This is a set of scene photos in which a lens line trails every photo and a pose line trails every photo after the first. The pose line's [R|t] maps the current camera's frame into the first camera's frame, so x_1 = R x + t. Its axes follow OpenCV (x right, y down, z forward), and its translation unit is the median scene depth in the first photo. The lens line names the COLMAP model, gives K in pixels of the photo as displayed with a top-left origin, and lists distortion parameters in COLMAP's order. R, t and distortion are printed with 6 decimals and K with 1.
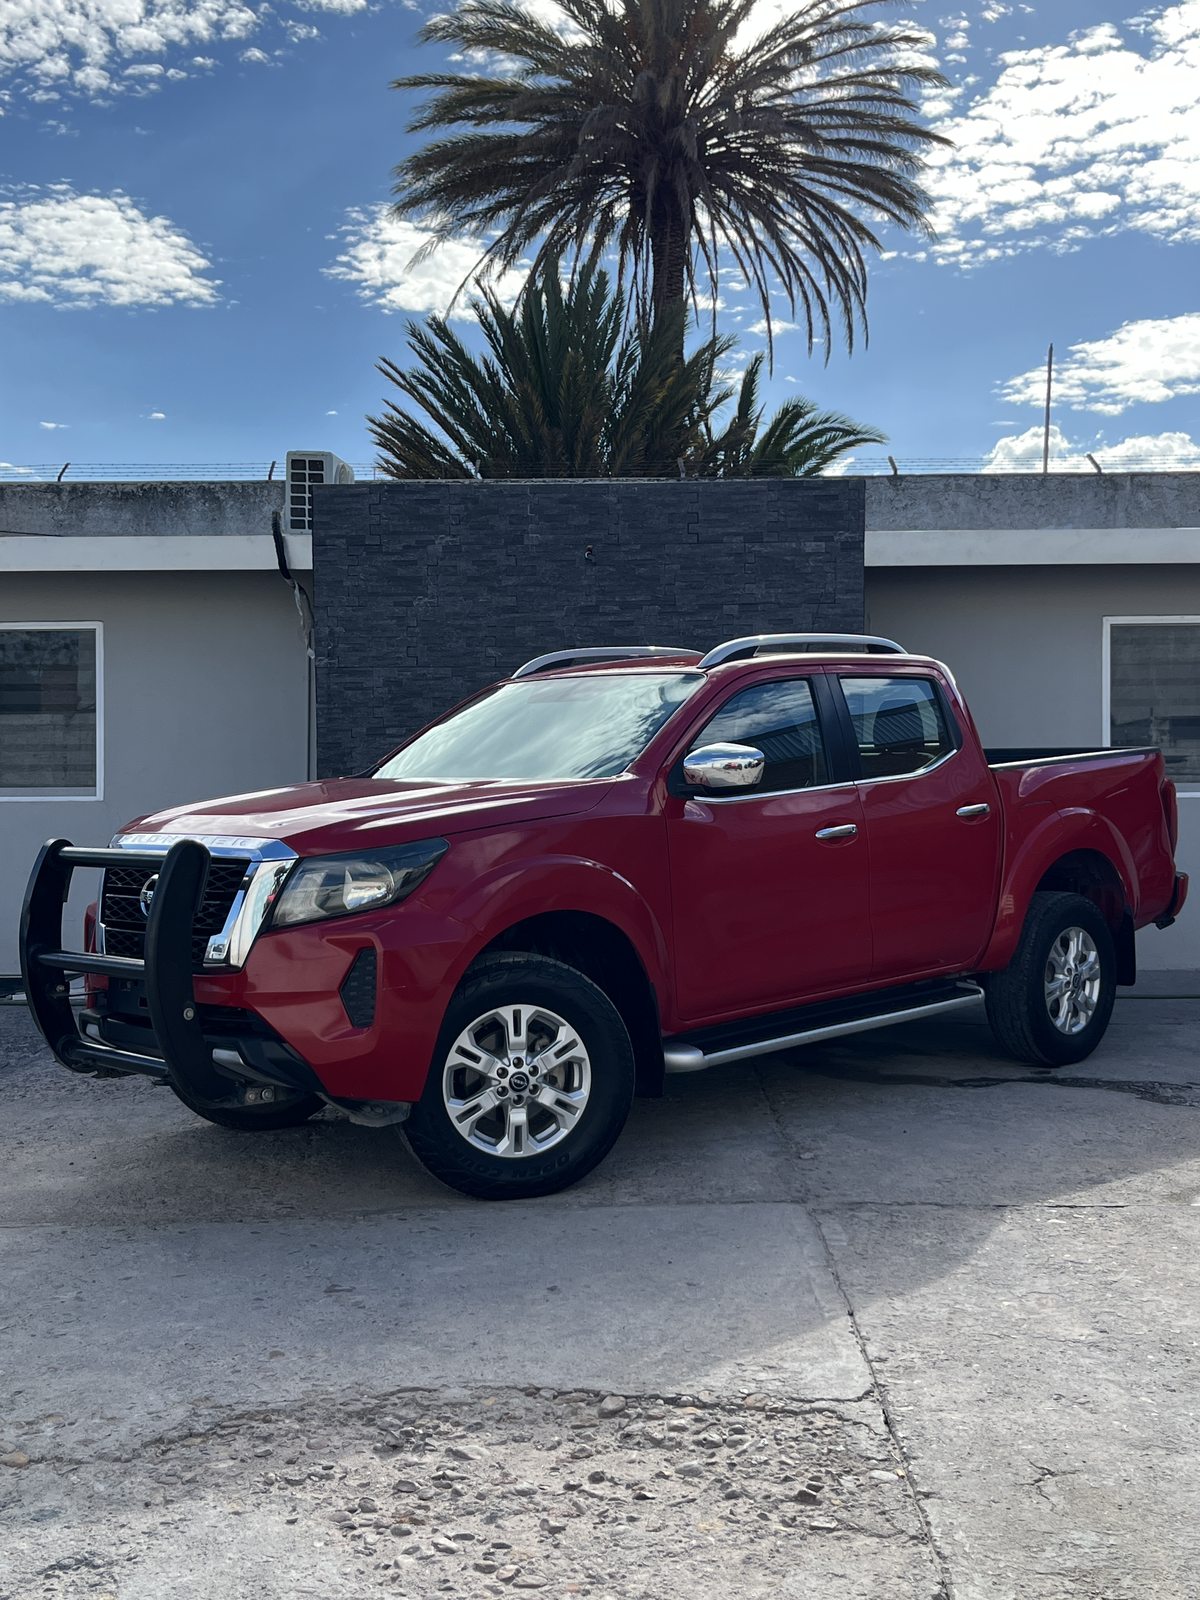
lens RADIAL K [[2171.7, 0, 595.3], [0, 2171.7, 801.0], [0, 0, 1]] dist [0.037911, -0.080635]
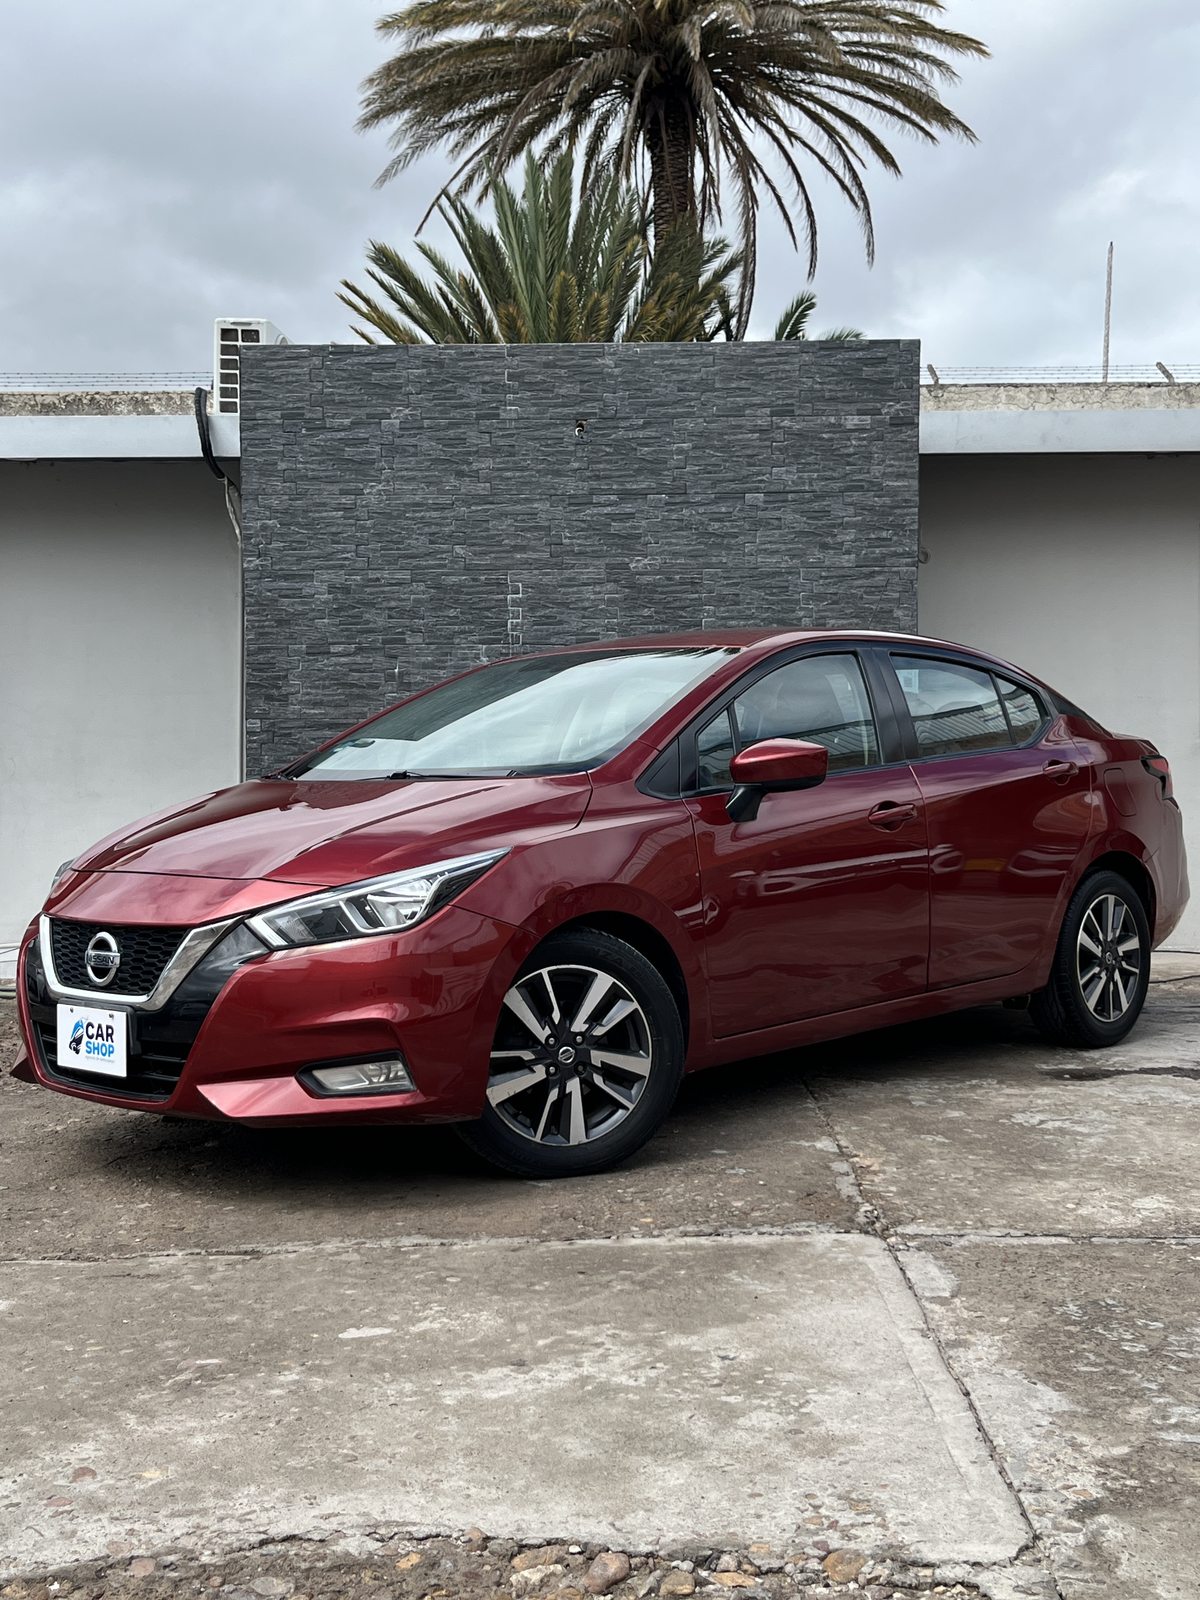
lens RADIAL K [[2206.7, 0, 600.3], [0, 2206.7, 818.9], [0, 0, 1]] dist [0.018905, -0.027719]
pose [[0.999990, 0.001200, 0.004358, 0.001223], [-0.001210, 0.999997, 0.002210, 0.029936], [-0.004356, -0.002215, 0.999988, 0.174115]]
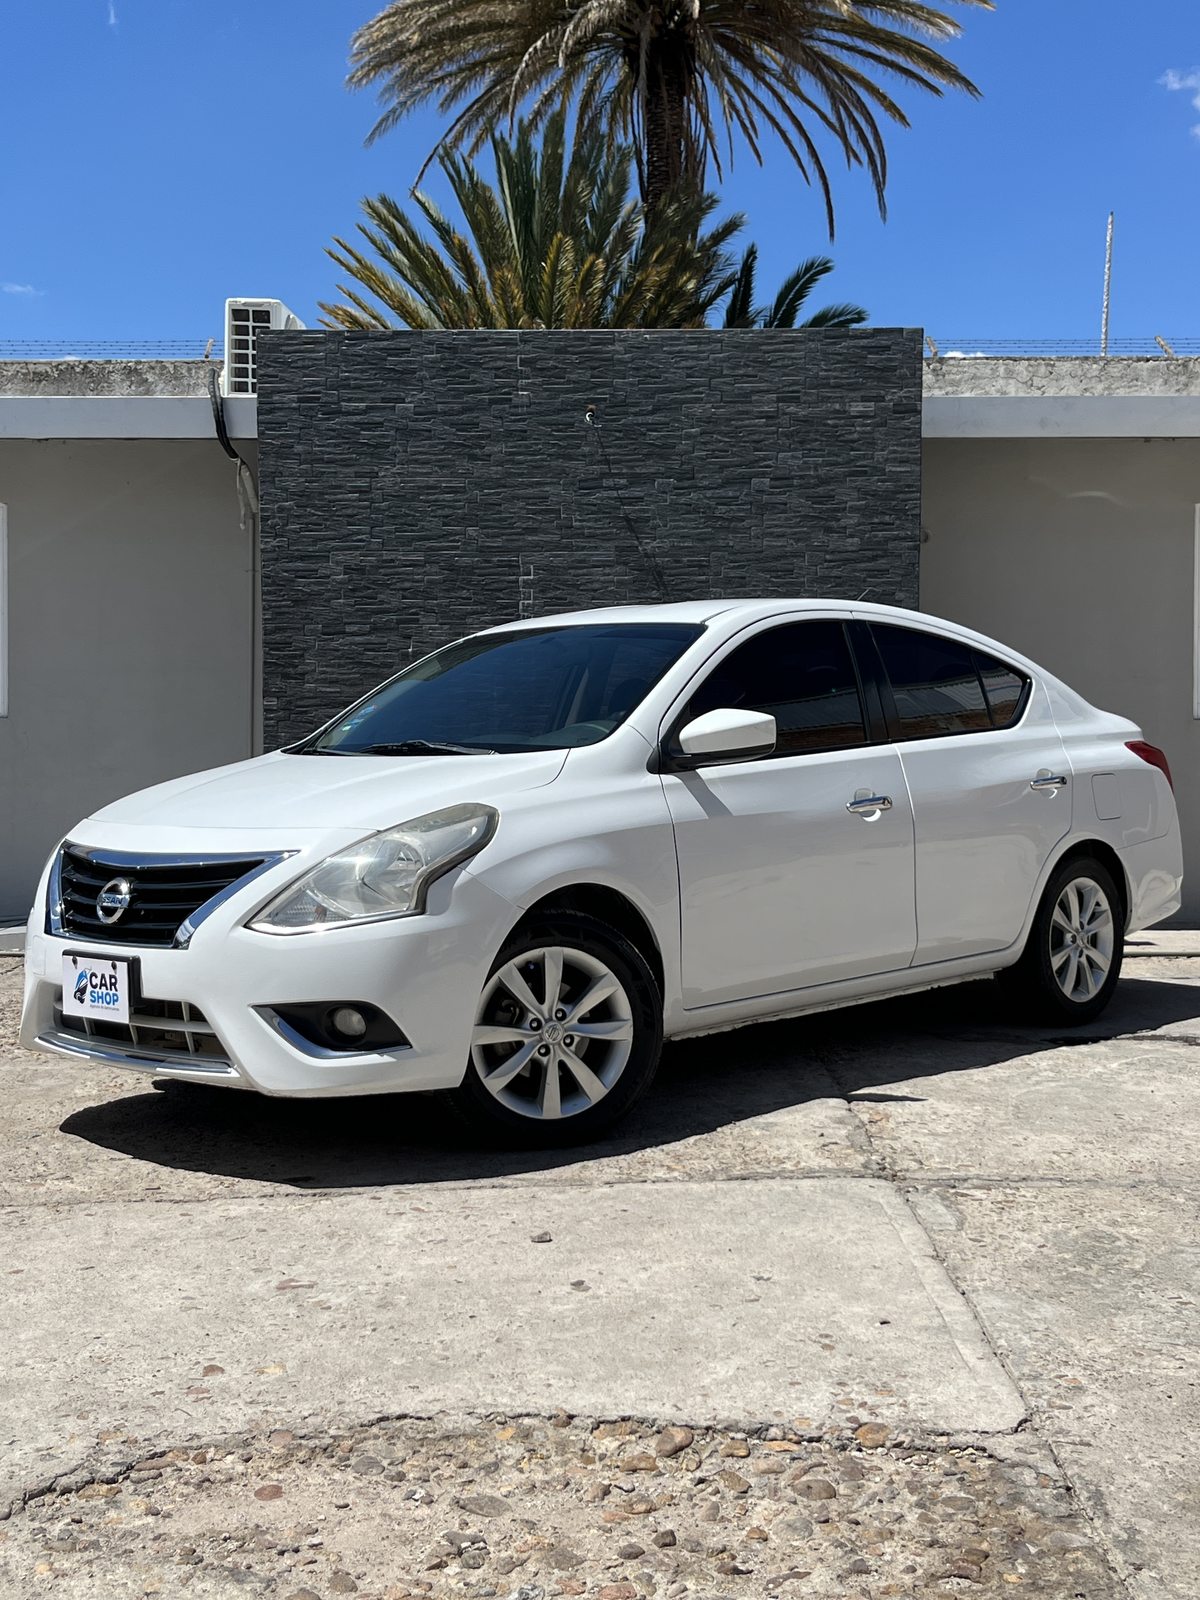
lens RADIAL K [[2334.8, 0, 598.0], [0, 2334.8, 840.3], [0, 0, 1]] dist [0.020330, -0.048306]
pose [[0.999853, 0.003516, 0.016774, -0.014557], [-0.003933, 0.999682, 0.024889, 0.026642], [-0.016681, -0.024951, 0.999549, 0.102763]]
